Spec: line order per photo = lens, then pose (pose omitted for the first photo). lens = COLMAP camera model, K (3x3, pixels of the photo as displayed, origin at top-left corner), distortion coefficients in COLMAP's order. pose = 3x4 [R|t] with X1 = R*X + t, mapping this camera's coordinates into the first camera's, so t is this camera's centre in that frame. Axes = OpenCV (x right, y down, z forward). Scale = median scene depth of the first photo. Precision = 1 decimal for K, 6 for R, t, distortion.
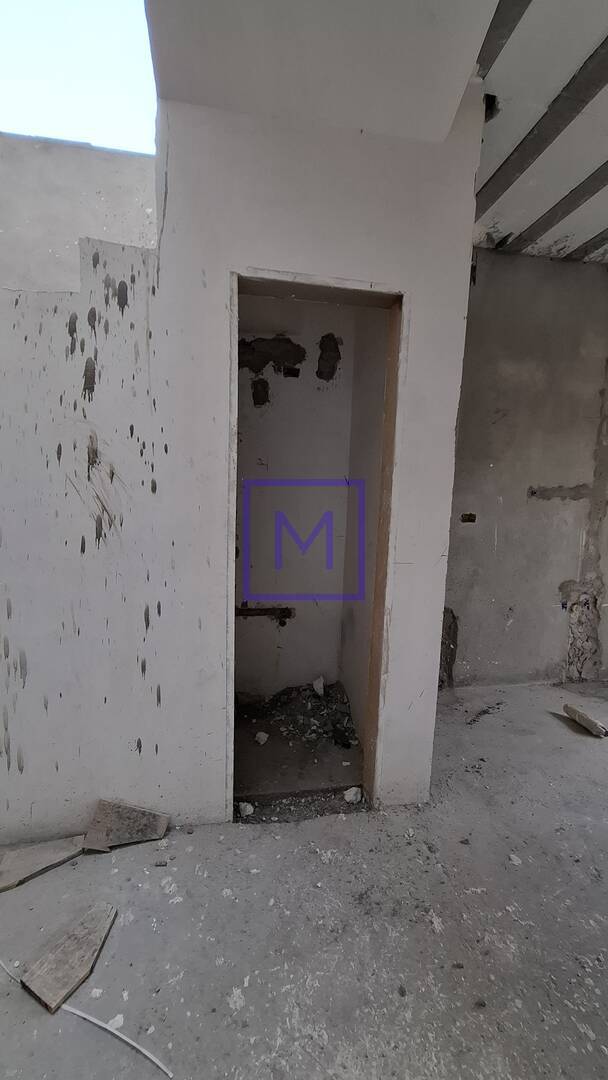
lens RADIAL K [[429.7, 0, 302.3], [0, 429.7, 544.9], [0, 0, 1]] dist [-0.005187, 0.002175]
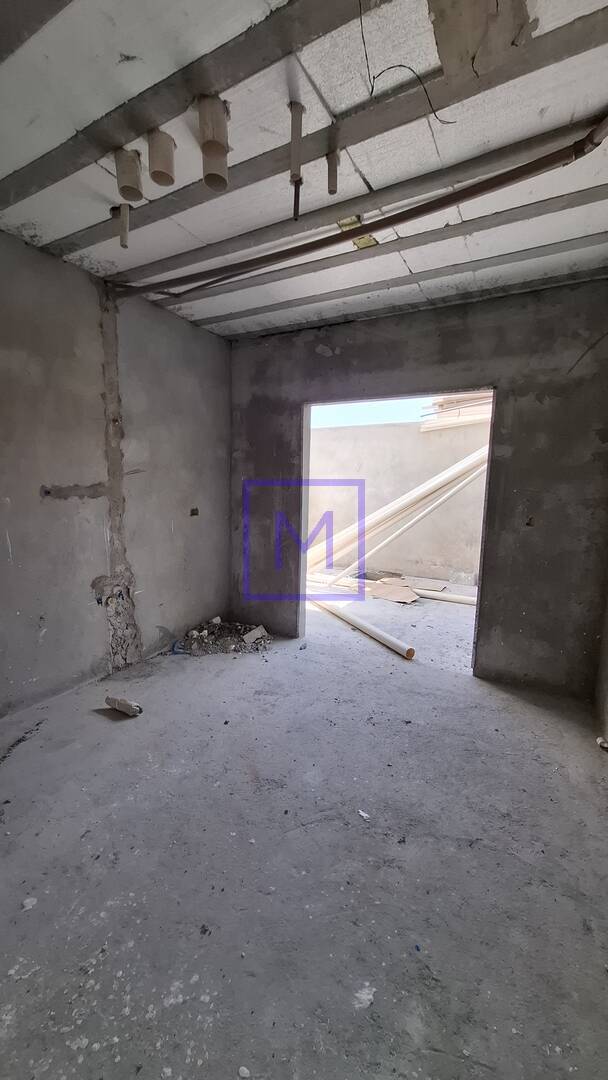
lens RADIAL K [[429.7, 0, 302.3], [0, 429.7, 544.9], [0, 0, 1]] dist [-0.005187, 0.002175]
pose [[0.619070, -0.118214, 0.776388, 0.131613], [0.107679, 0.992046, 0.065191, -0.006983], [-0.777919, 0.043243, 0.626875, -0.026869]]
